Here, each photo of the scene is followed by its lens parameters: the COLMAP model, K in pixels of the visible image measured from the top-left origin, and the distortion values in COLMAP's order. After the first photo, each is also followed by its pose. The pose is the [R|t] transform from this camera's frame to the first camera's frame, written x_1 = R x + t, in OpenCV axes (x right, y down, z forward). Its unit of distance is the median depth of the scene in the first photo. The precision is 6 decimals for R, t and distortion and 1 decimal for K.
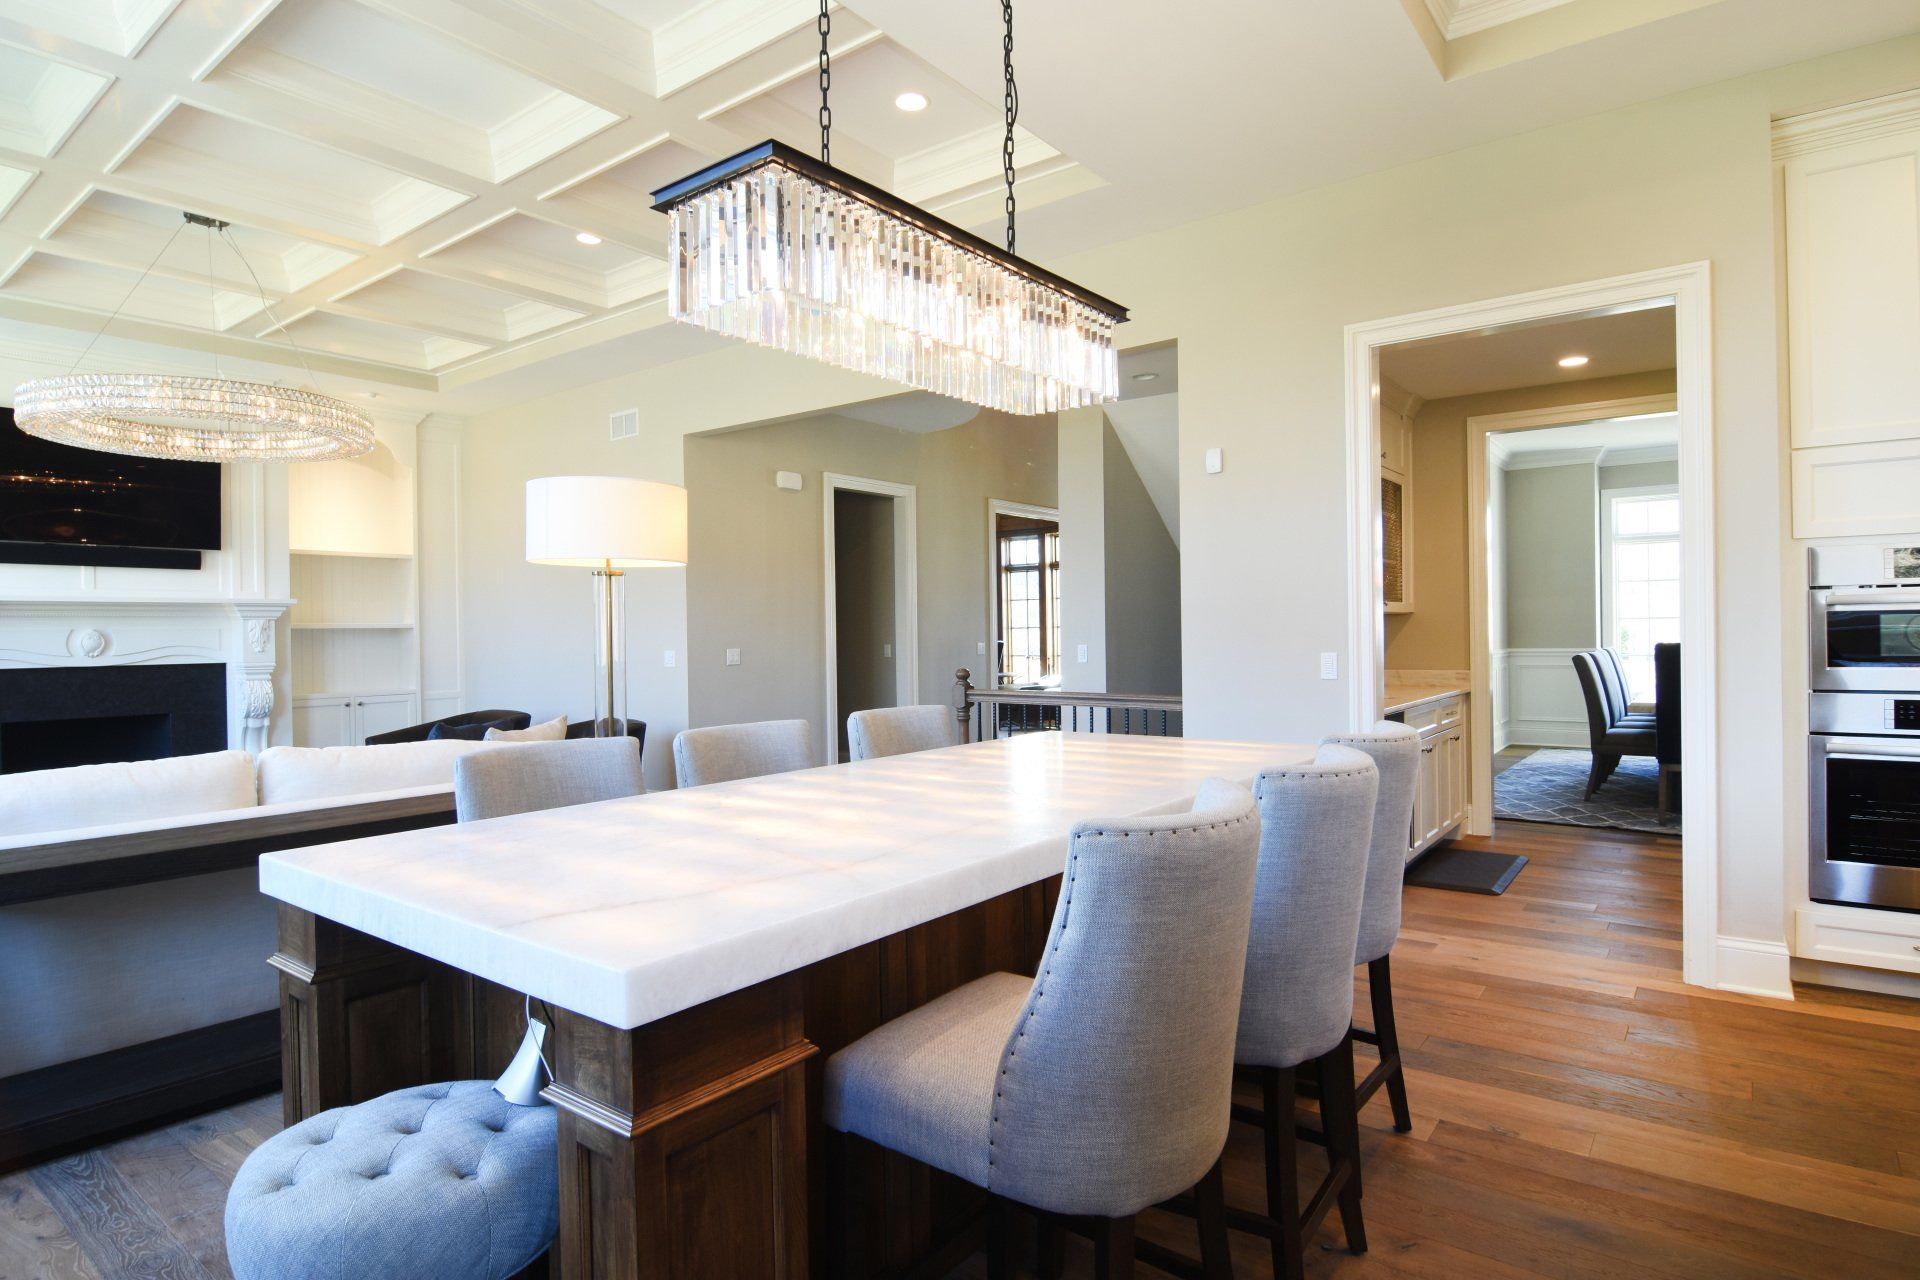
lens RADIAL K [[1033.4, 0, 962.7], [0, 1033.4, 635.3], [0, 0, 1]] dist [-0.001257, -0.011577]
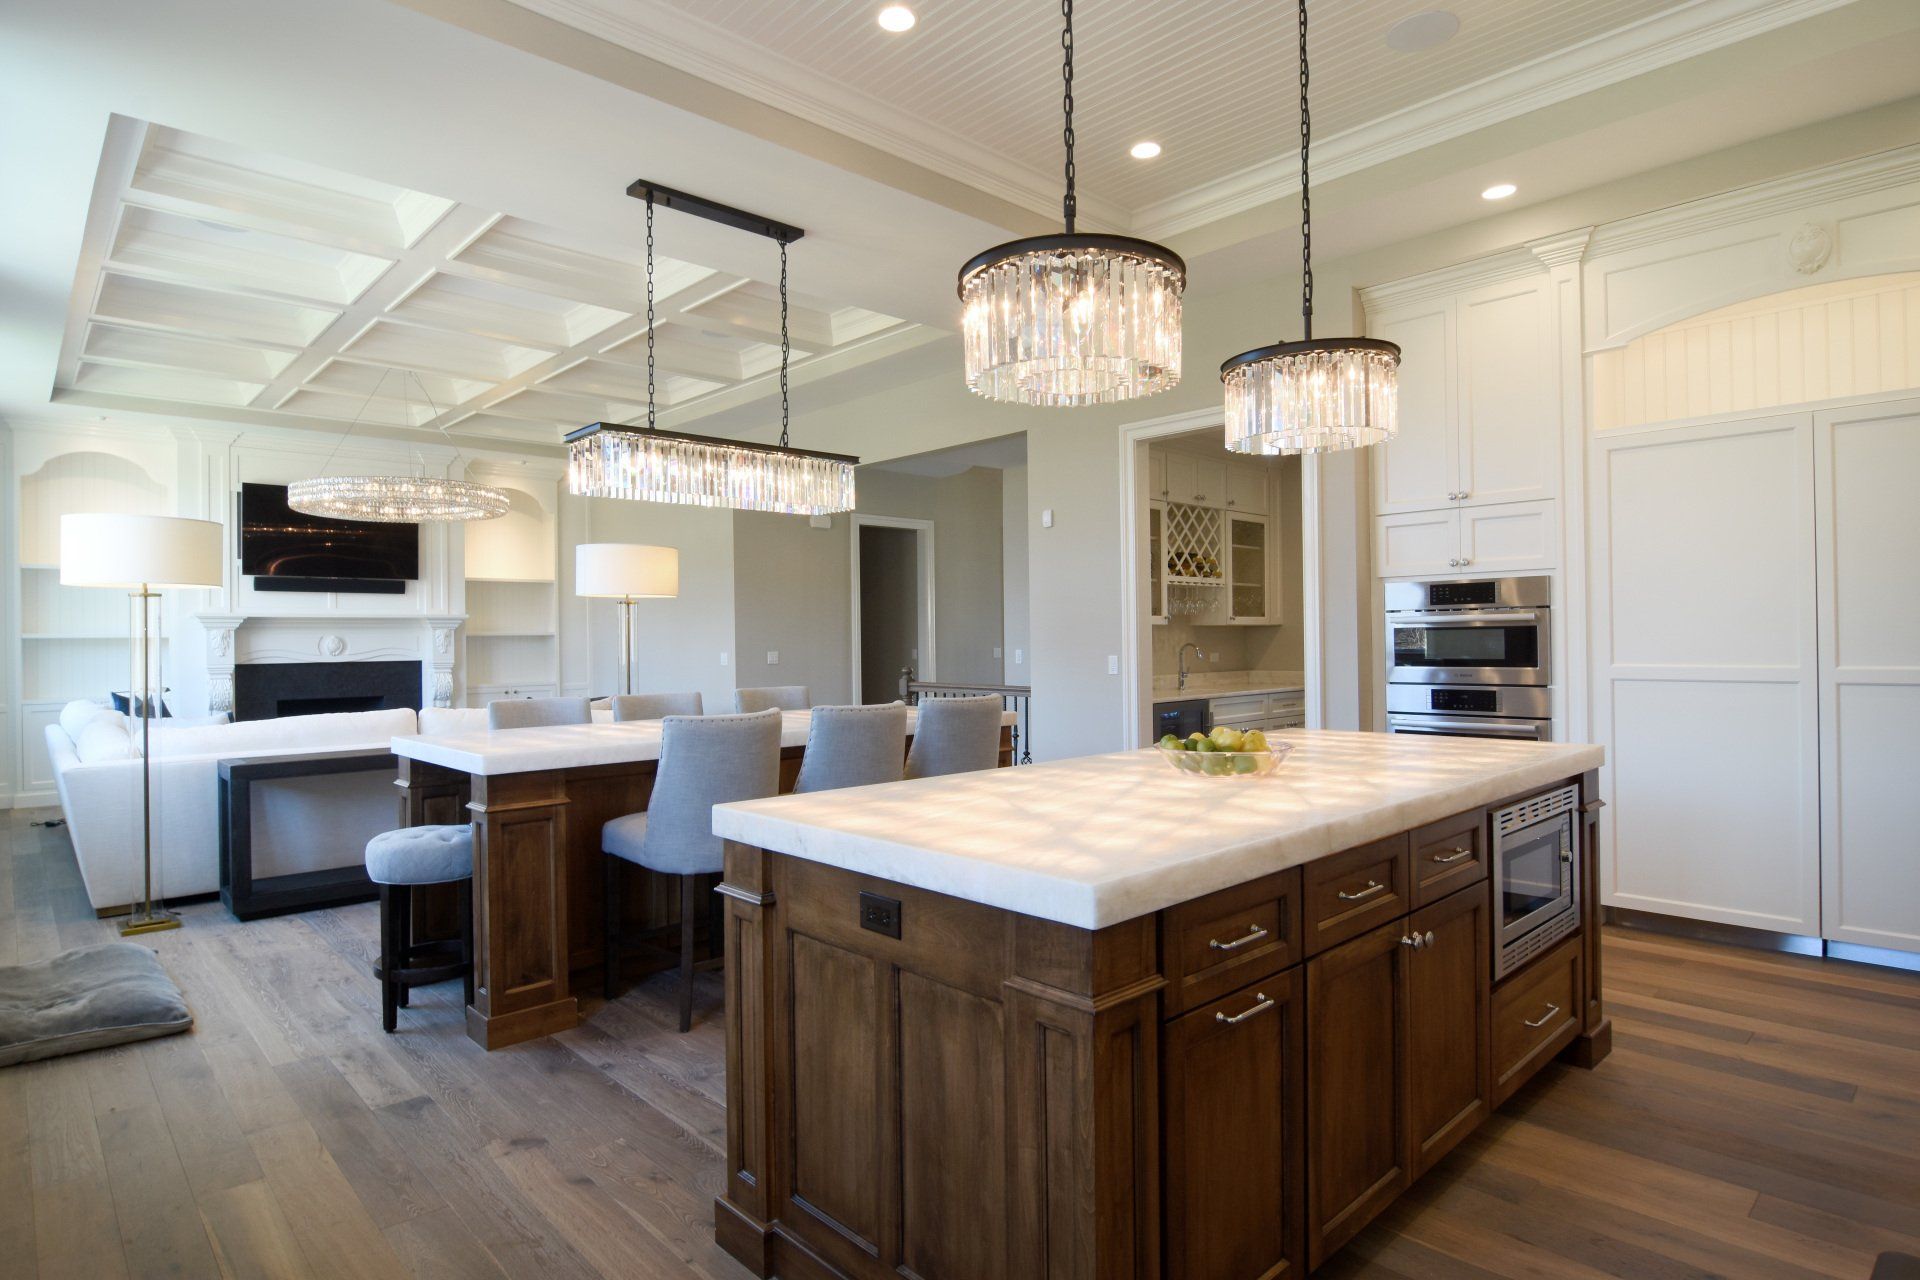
lens RADIAL K [[1033.4, 0, 962.7], [0, 1033.4, 635.3], [0, 0, 1]] dist [-0.001257, -0.011577]
pose [[0.987117, 0.001994, -0.159990, 0.236203], [-0.002866, 0.999982, -0.005222, -0.002127], [0.159977, 0.005614, 0.987105, -0.268615]]
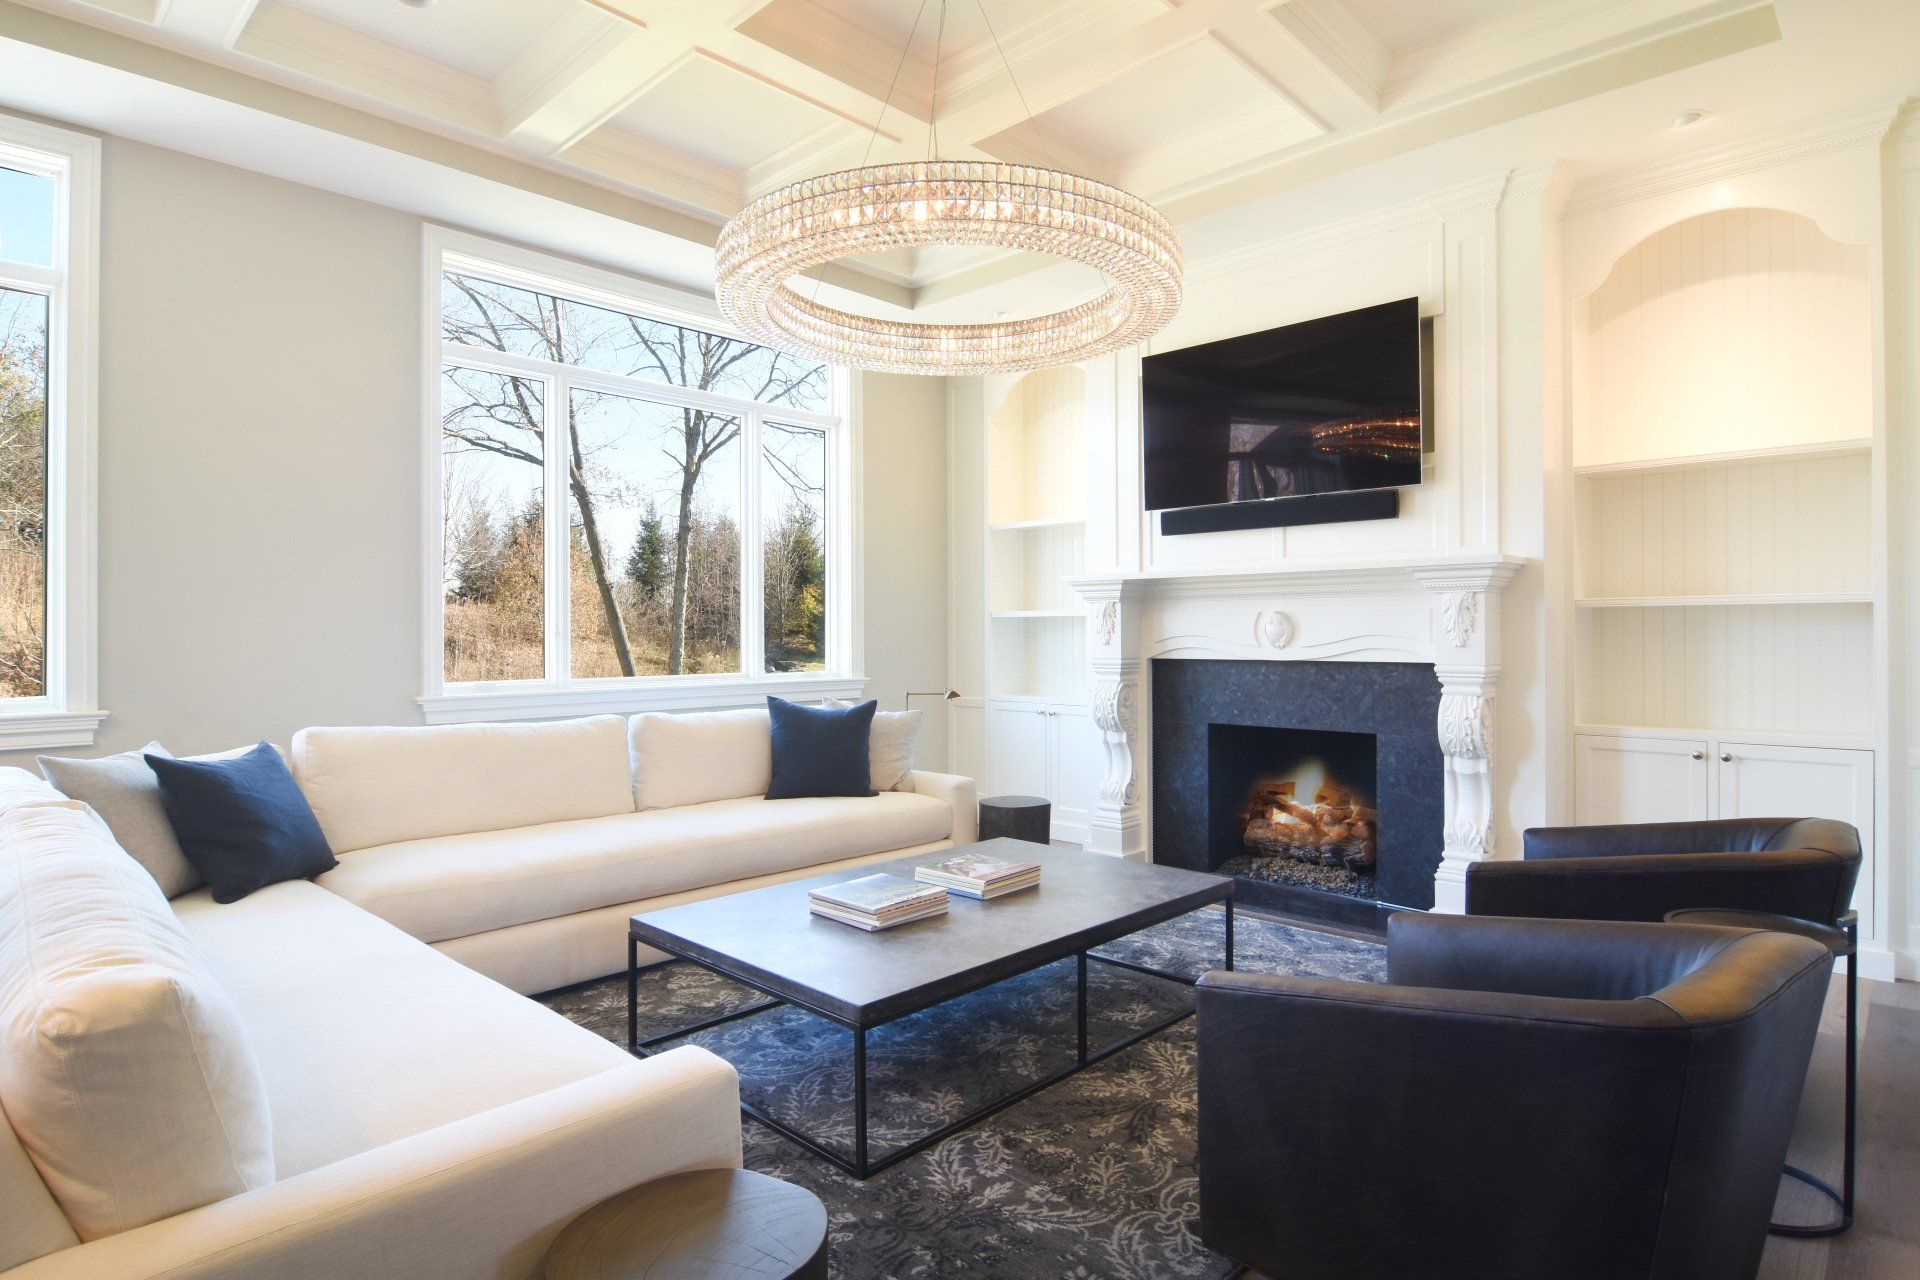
lens RADIAL K [[1033.4, 0, 962.7], [0, 1033.4, 635.3], [0, 0, 1]] dist [-0.001257, -0.011577]
pose [[-0.108649, 0.016044, -0.993951, -0.062735], [0.001665, 0.999871, 0.015958, -0.000612], [0.994079, 0.000079, -0.108662, 0.790779]]
